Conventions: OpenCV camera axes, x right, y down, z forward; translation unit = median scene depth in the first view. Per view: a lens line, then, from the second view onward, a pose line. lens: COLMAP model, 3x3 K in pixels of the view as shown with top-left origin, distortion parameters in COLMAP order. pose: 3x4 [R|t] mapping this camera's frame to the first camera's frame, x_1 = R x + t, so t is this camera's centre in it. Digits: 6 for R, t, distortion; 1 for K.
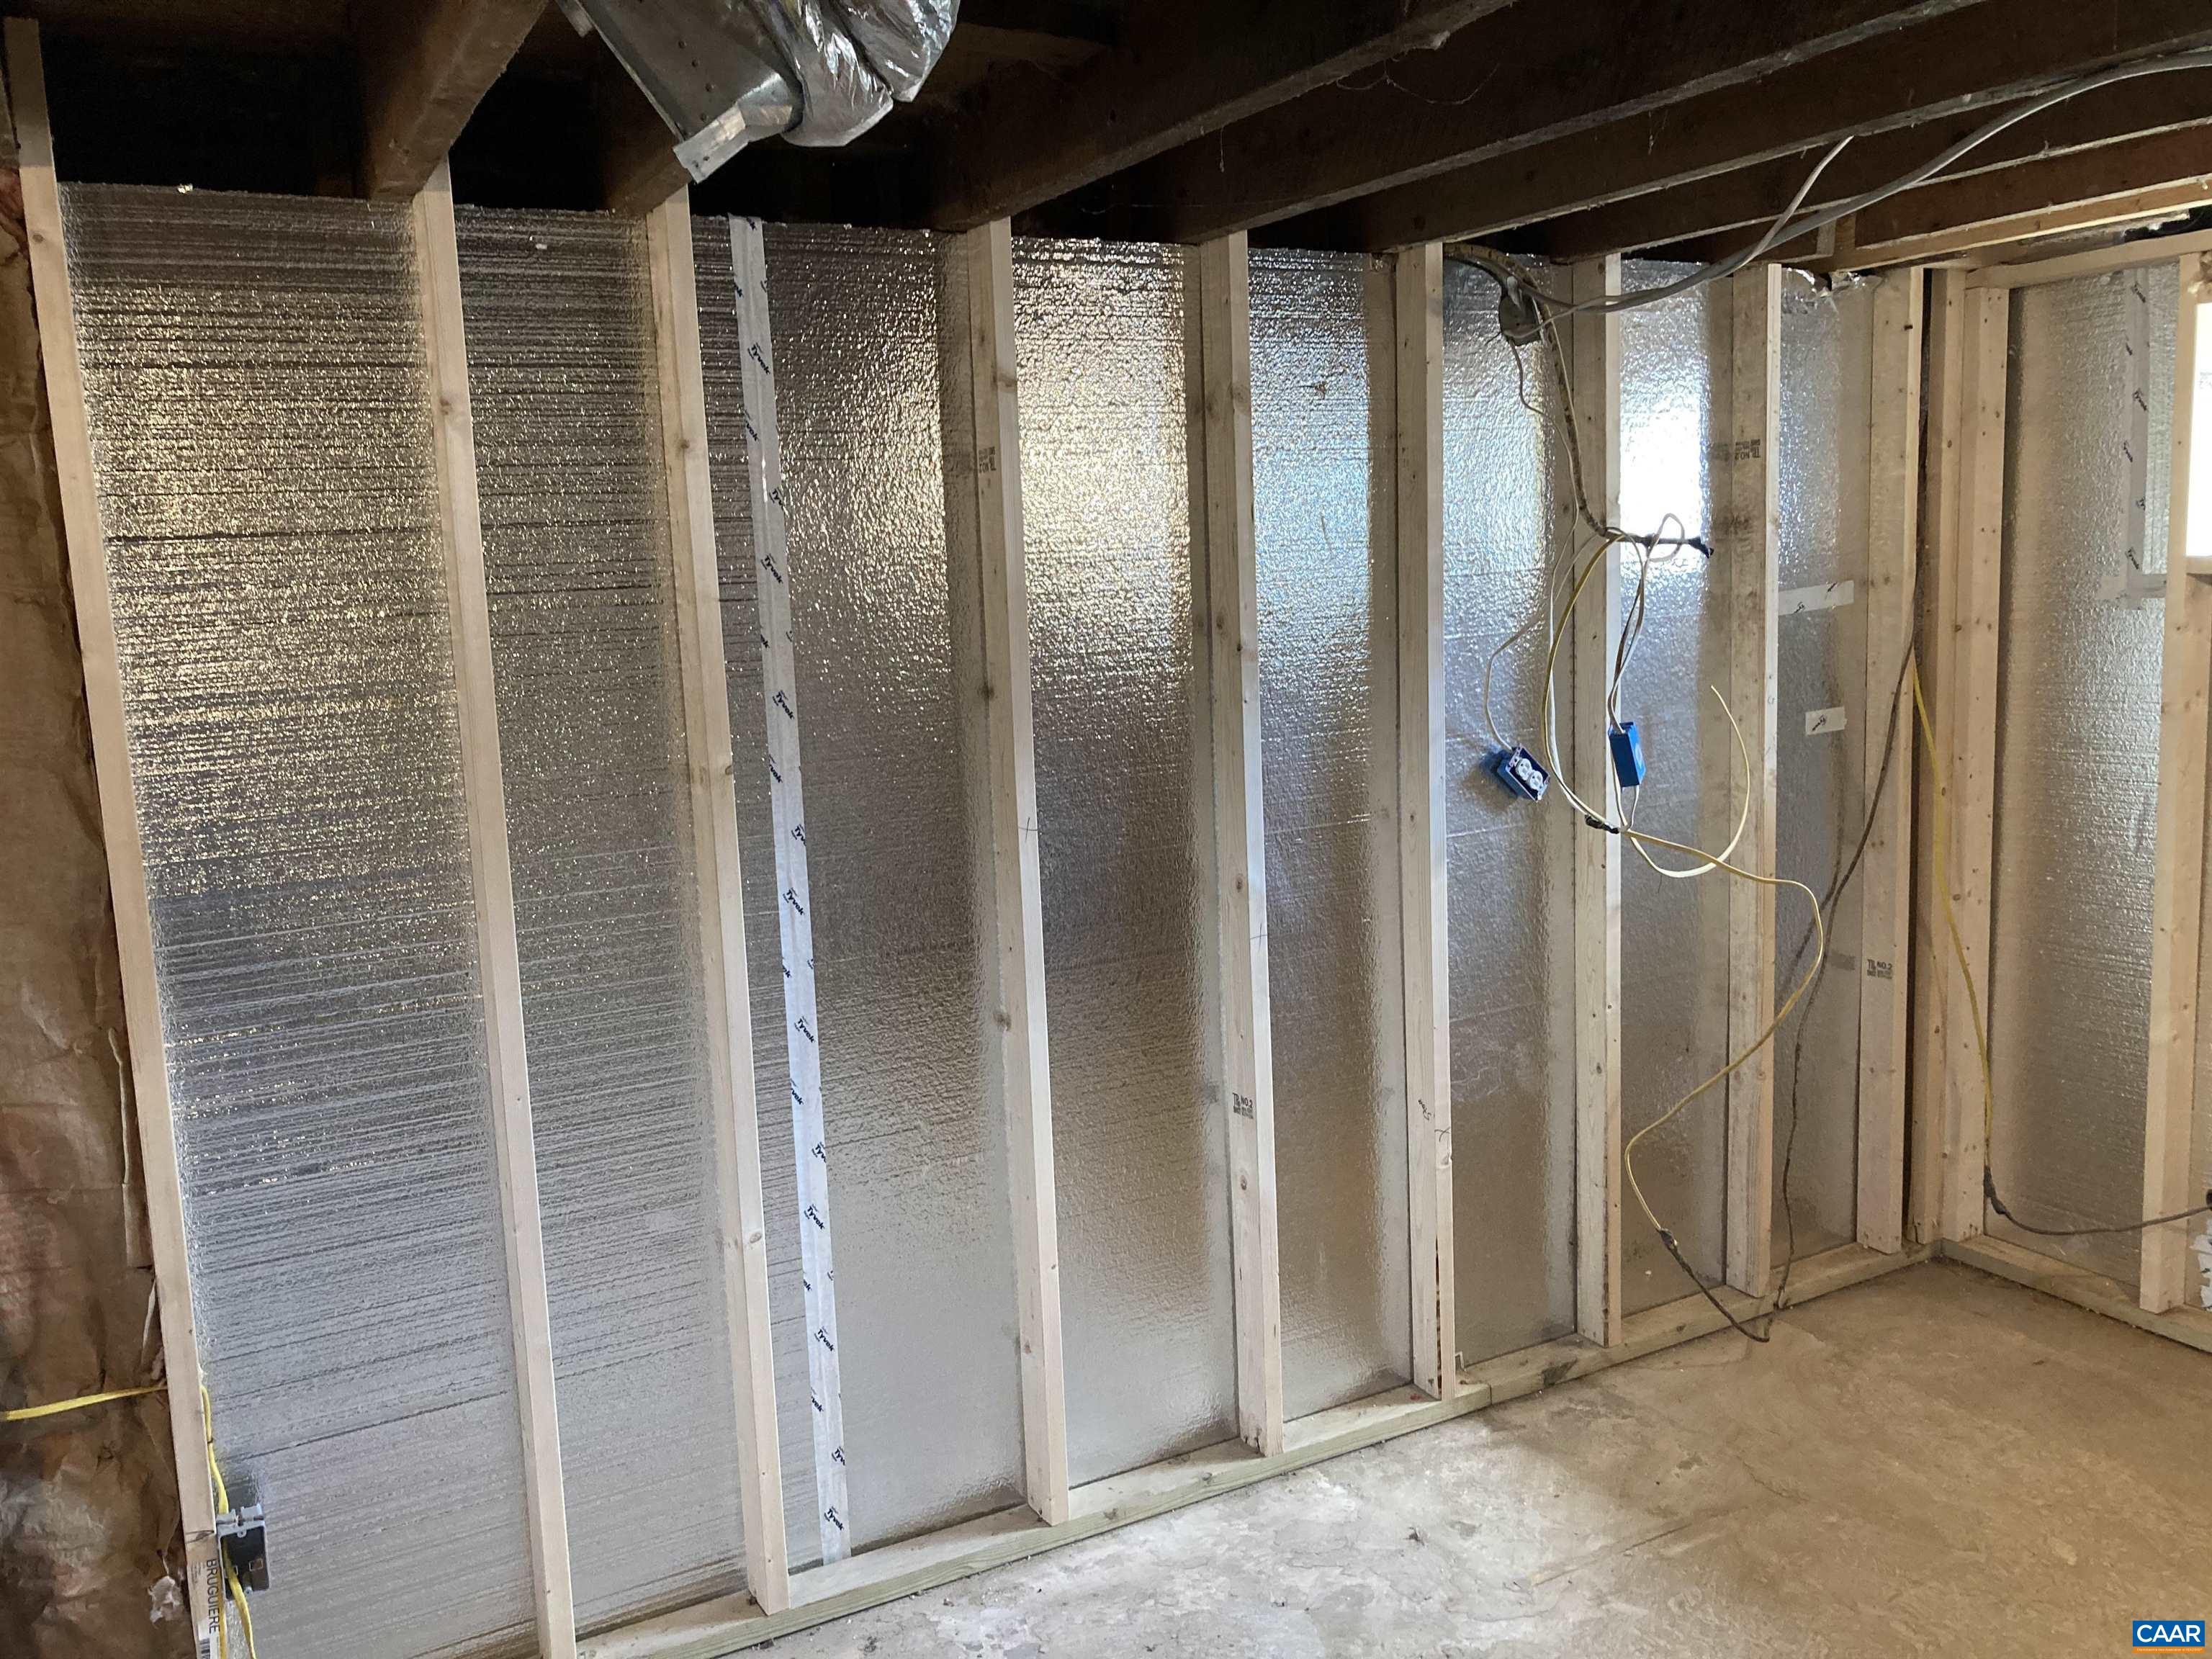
lens RADIAL K [[1820.7, 0, 1081.9], [0, 1820.7, 797.9], [0, 0, 1]] dist [0.036023, -0.015169]
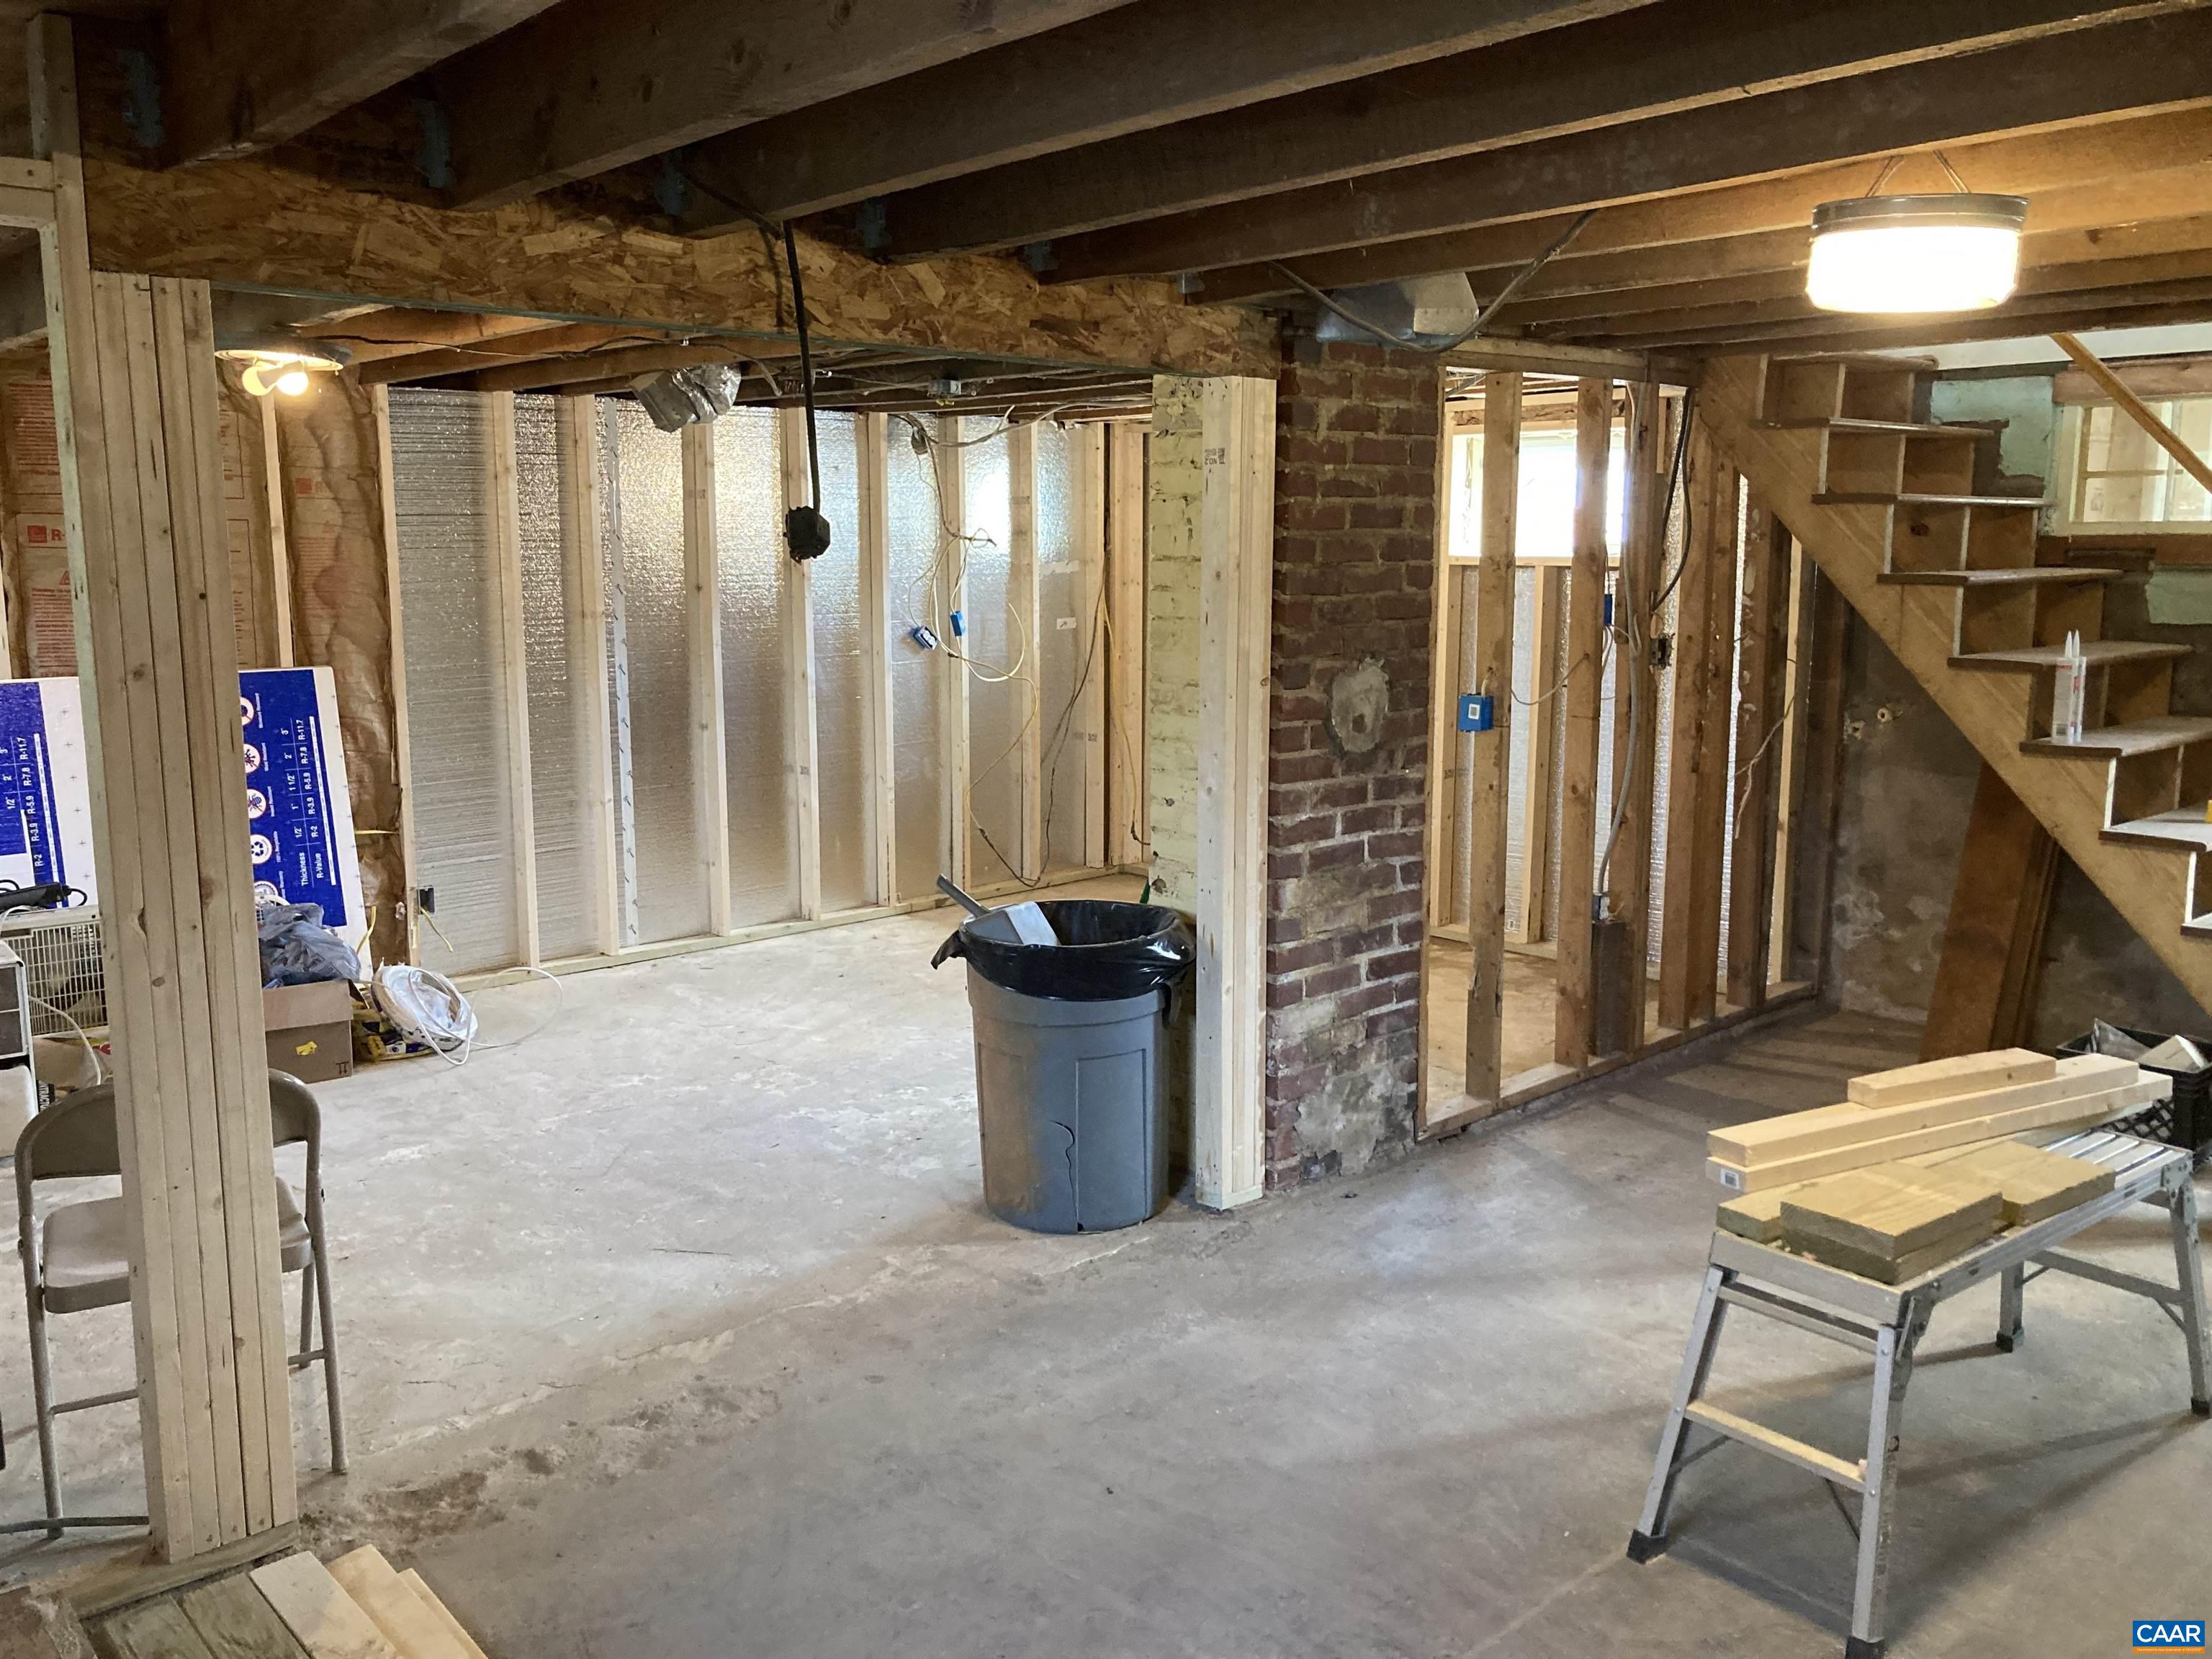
lens RADIAL K [[1799.0, 0, 1094.4], [0, 1799.0, 801.9], [0, 0, 1]] dist [0.076894, -0.094044]
pose [[0.965846, 0.000017, 0.259116, -0.143780], [-0.002353, 0.999959, 0.008702, 0.175656], [-0.259105, -0.009015, 0.965807, -1.264758]]
